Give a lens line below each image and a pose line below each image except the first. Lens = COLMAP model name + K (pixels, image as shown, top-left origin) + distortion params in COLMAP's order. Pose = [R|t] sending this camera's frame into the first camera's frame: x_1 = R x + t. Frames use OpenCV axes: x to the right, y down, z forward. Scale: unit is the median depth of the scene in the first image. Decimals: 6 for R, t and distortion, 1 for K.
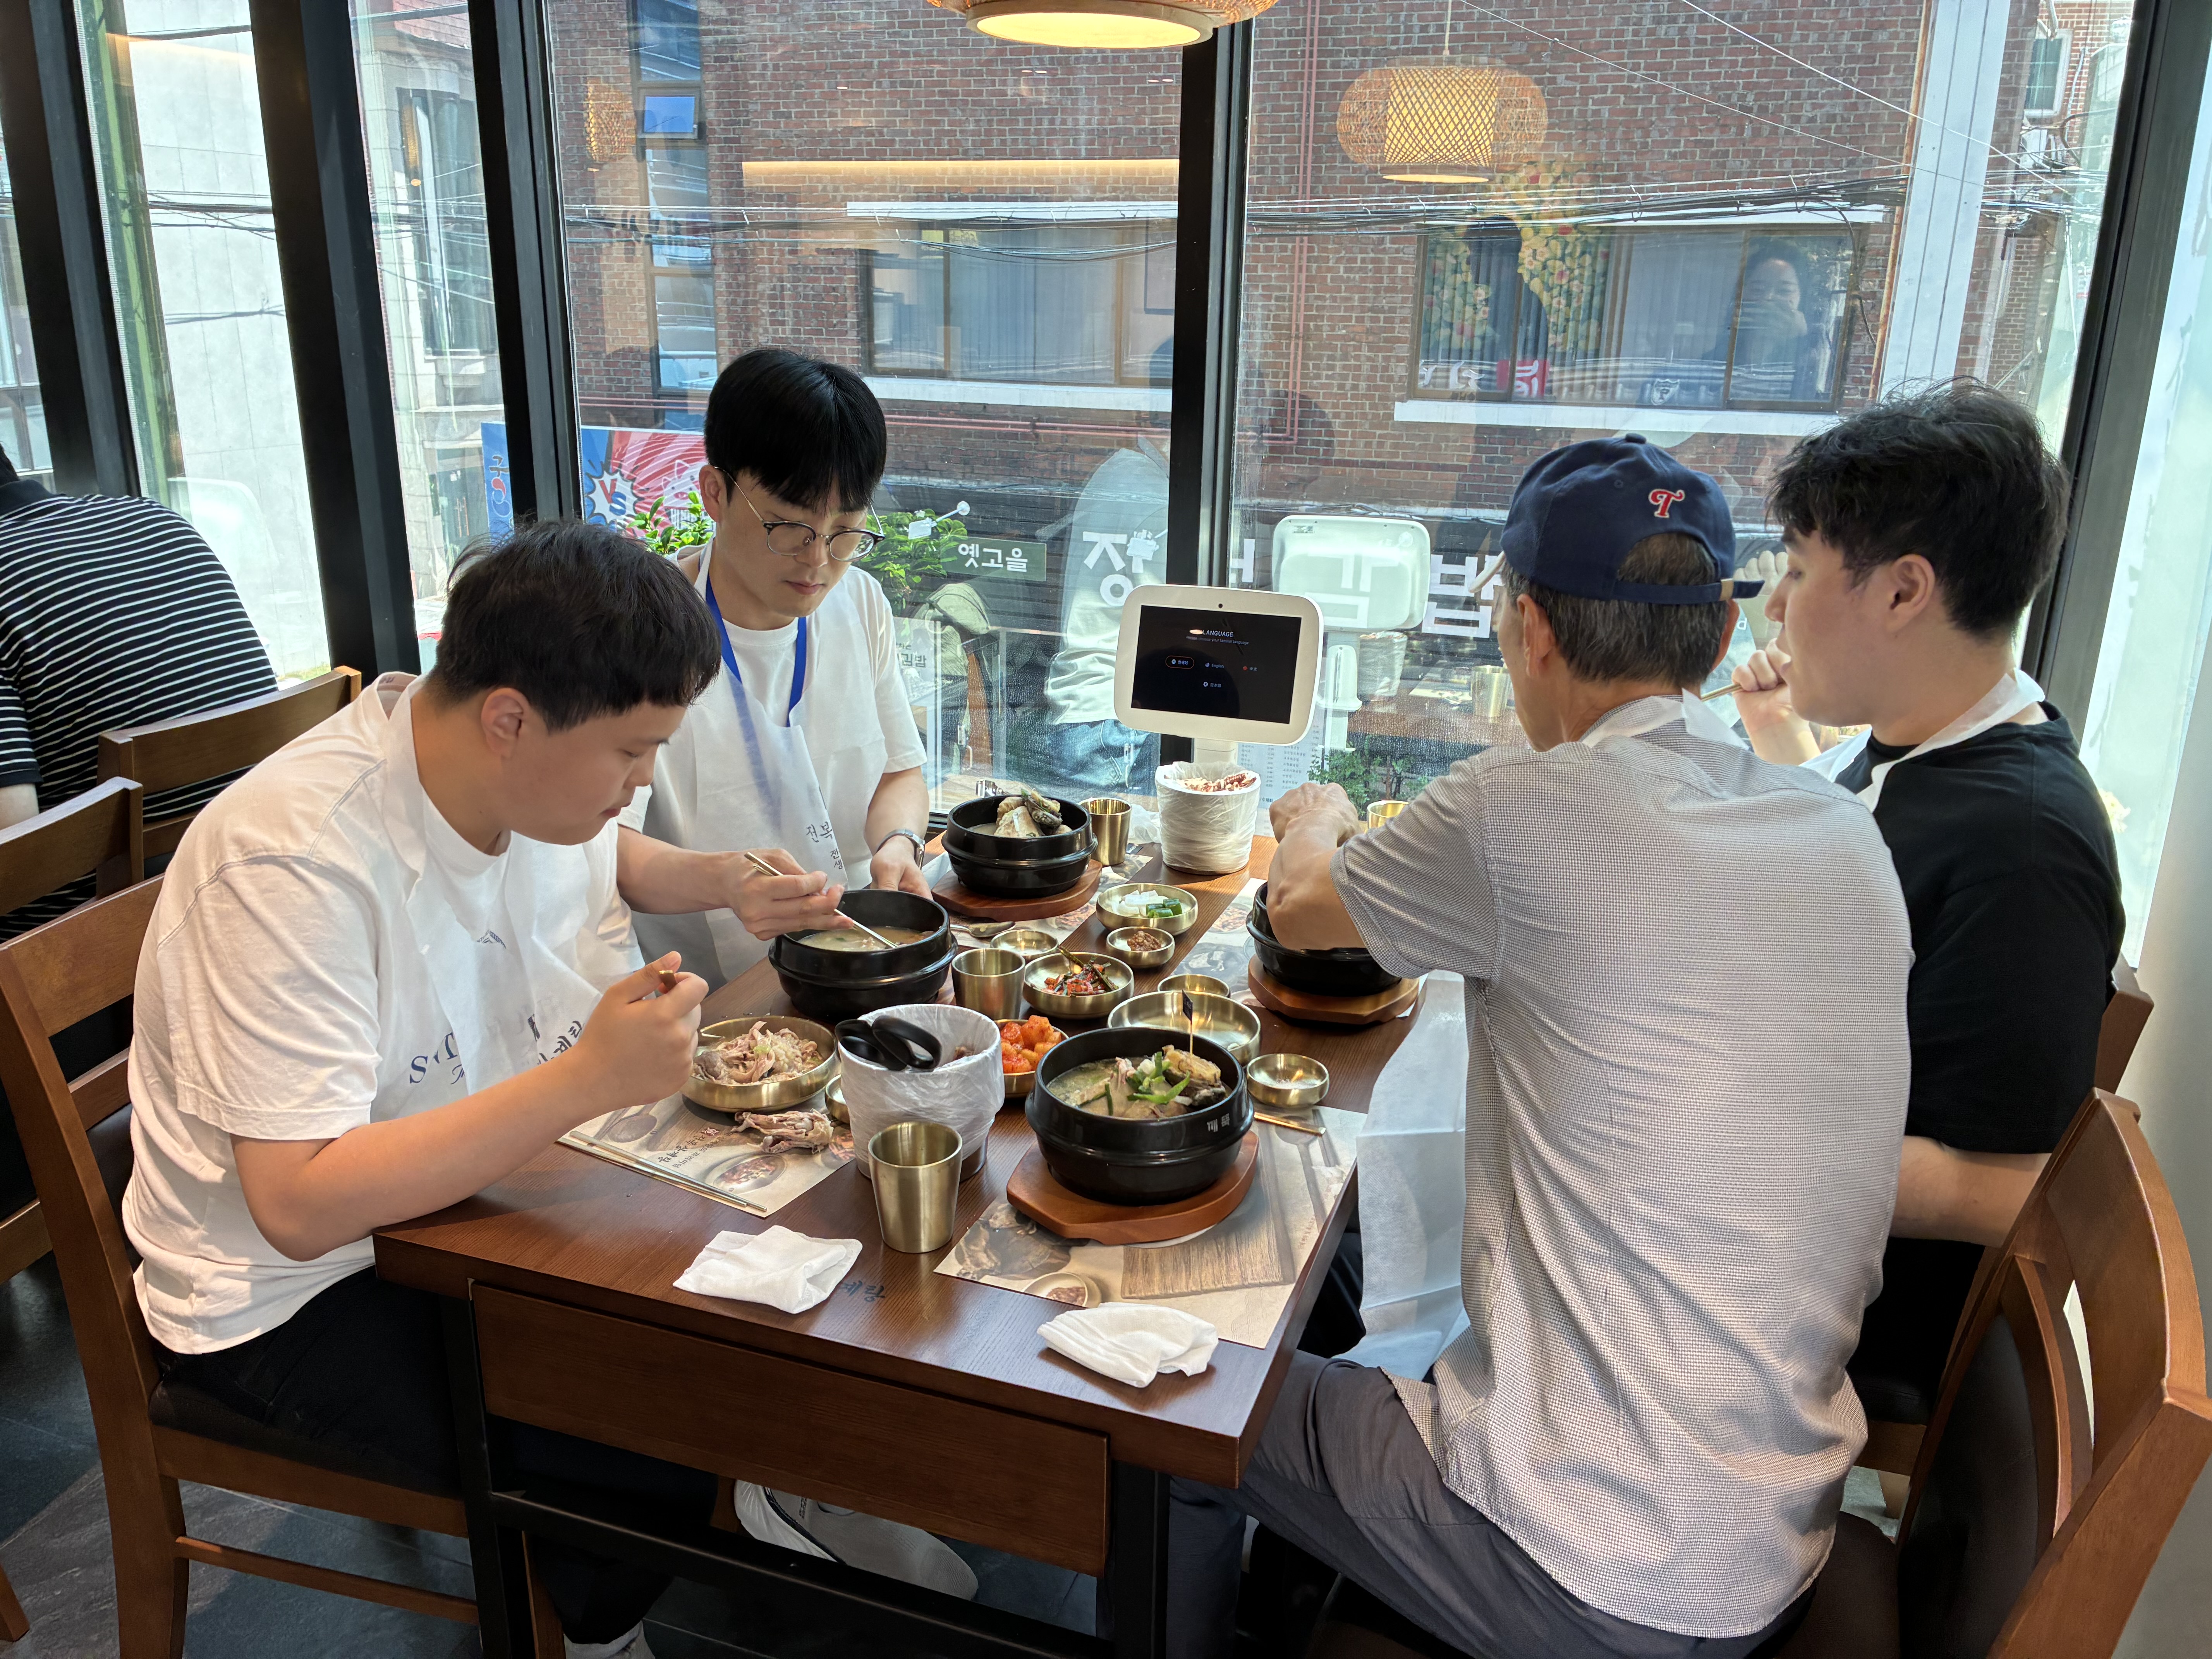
lens RADIAL K [[1651.9, 0, 1106.0], [0, 1651.9, 829.5], [0, 0, 1]] dist [0.039647, -0.060447]
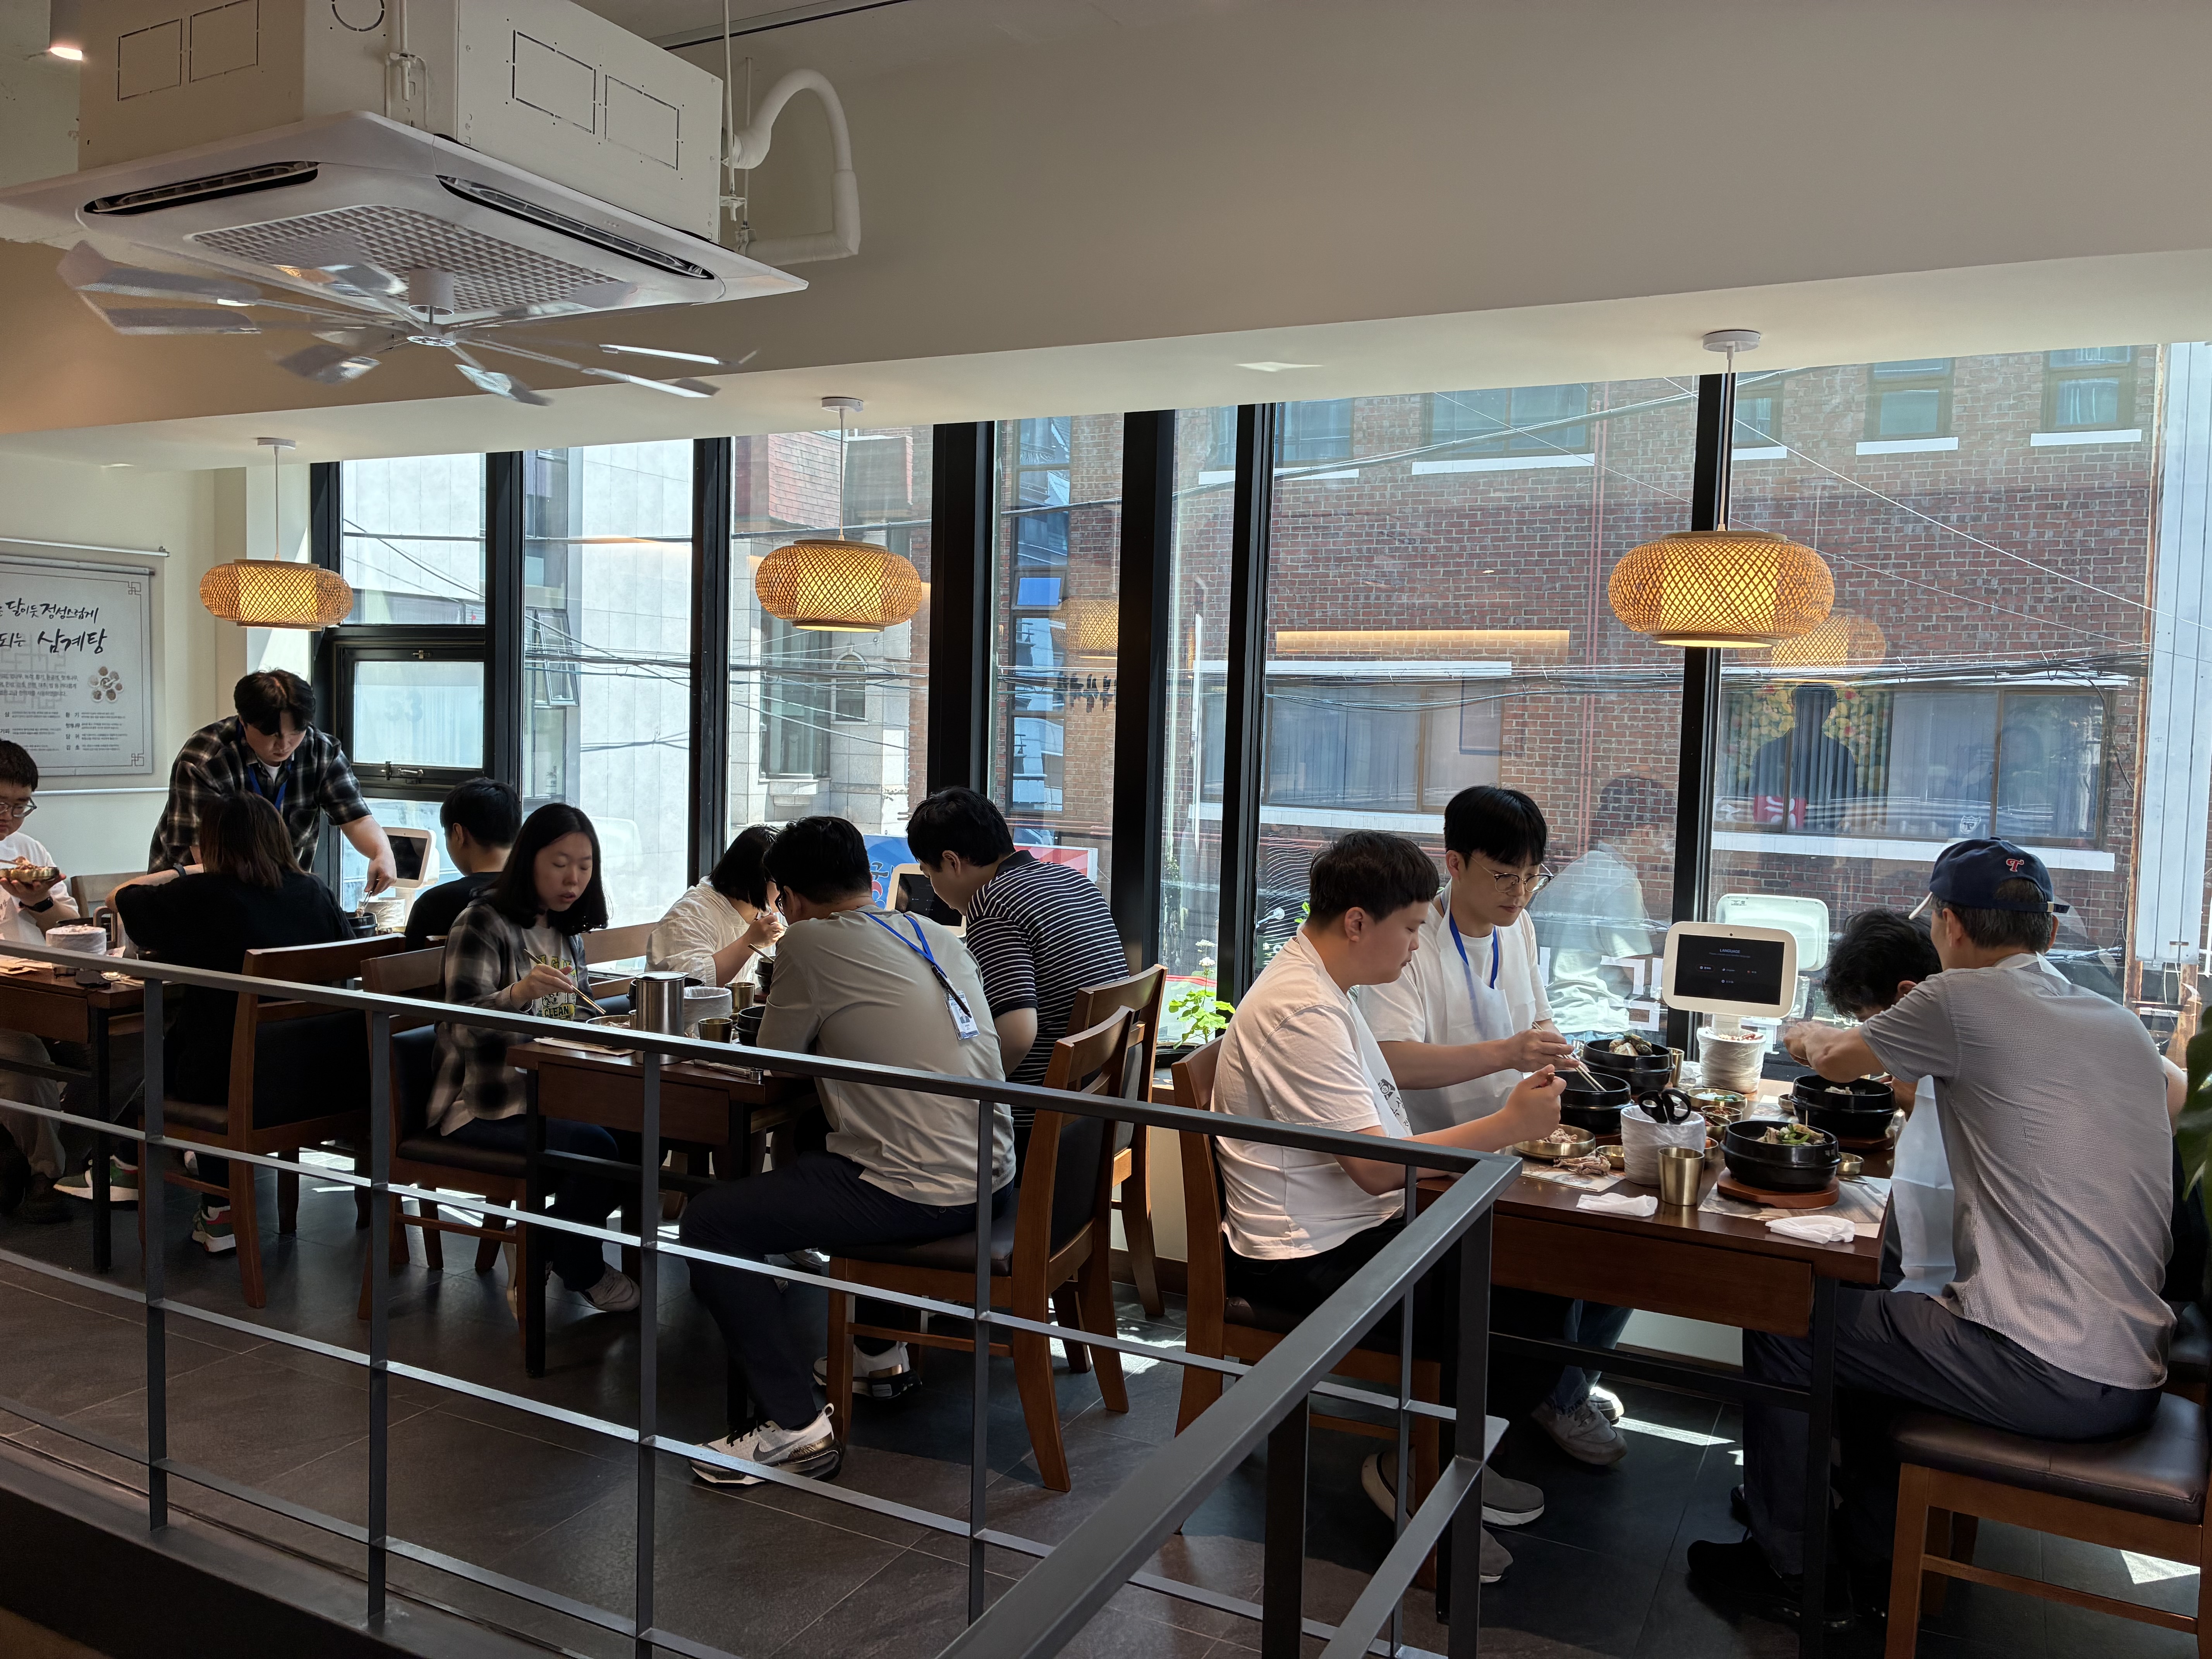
lens RADIAL K [[1672.6, 0, 1106.0], [0, 1672.6, 829.5], [0, 0, 1]] dist [0.005842, 0.008270]
pose [[0.991366, 0.017413, -0.129962, -0.068607], [-0.049277, 0.967967, -0.246196, 0.042866], [0.121512, 0.250474, 0.960467, -0.147916]]
